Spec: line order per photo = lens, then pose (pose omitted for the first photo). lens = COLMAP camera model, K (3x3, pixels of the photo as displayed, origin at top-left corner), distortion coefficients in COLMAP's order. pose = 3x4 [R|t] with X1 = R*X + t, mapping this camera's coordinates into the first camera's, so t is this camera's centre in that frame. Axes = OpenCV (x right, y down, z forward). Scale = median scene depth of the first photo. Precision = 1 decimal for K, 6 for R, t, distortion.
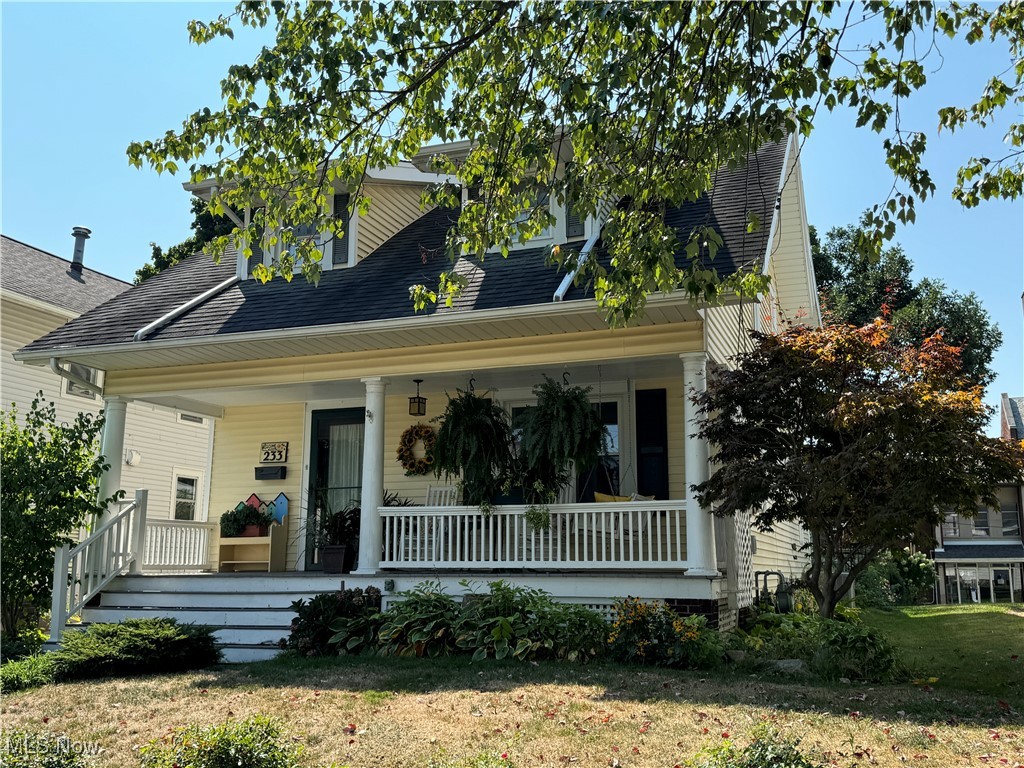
lens RADIAL K [[985.5, 0, 511.6], [0, 985.5, 379.0], [0, 0, 1]] dist [0.099359, 0.000000]
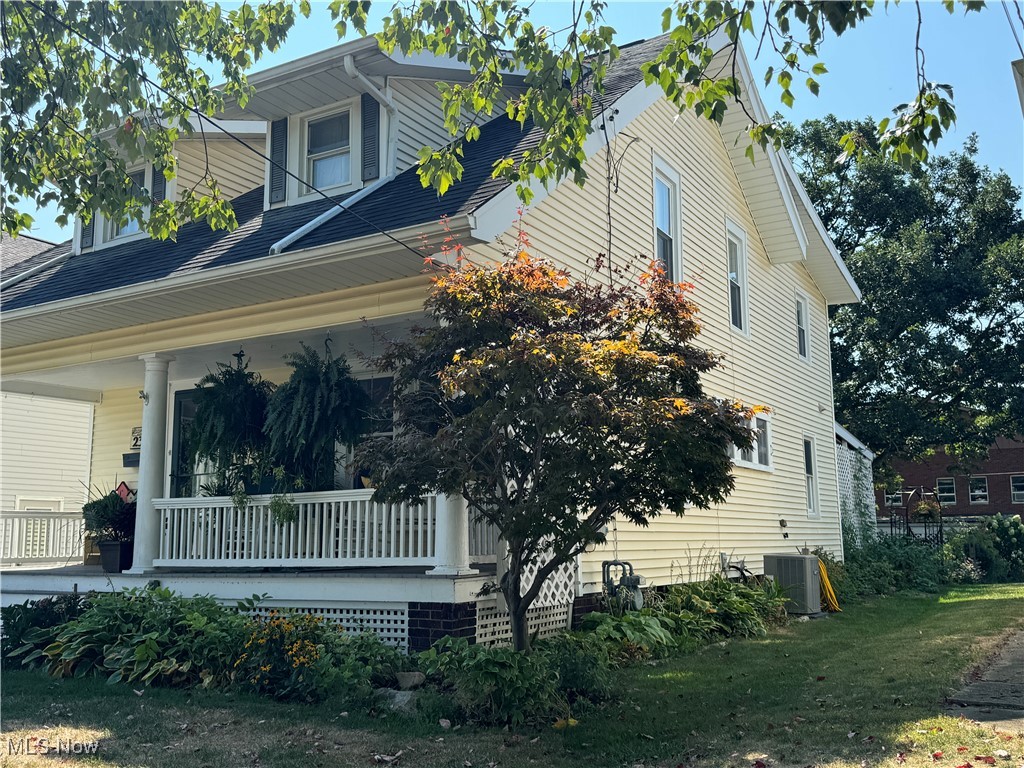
lens RADIAL K [[985.5, 0, 513.1], [0, 985.5, 390.7], [0, 0, 1]] dist [0.099359, 0.000000]
pose [[0.983523, -0.038226, -0.176697, 0.330836], [0.045475, 0.998274, 0.037159, 0.012552], [0.174971, -0.044582, 0.983564, 0.162460]]
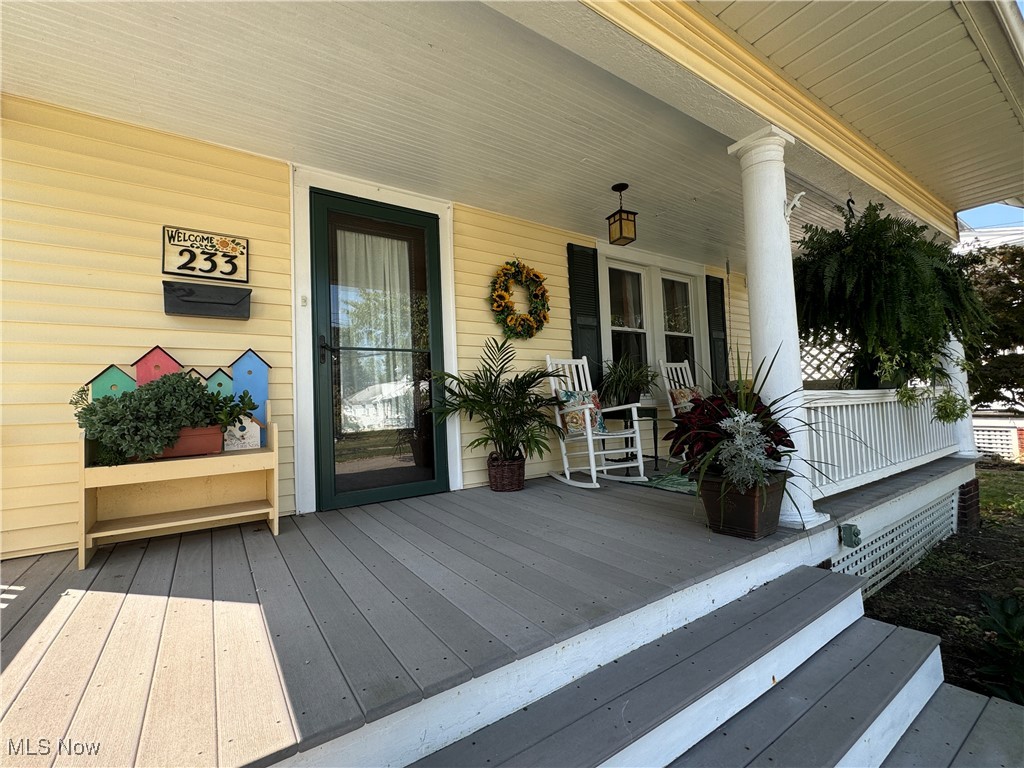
lens RADIAL K [[448.3, 0, 511.6], [0, 448.3, 384.0], [0, 0, 1]] dist [-0.000171, 0.000003]
pose [[0.583416, 0.016578, 0.812004, -0.384986], [-0.121973, 0.990241, 0.067420, 0.120755], [-0.802962, -0.138376, 0.579745, 0.932549]]
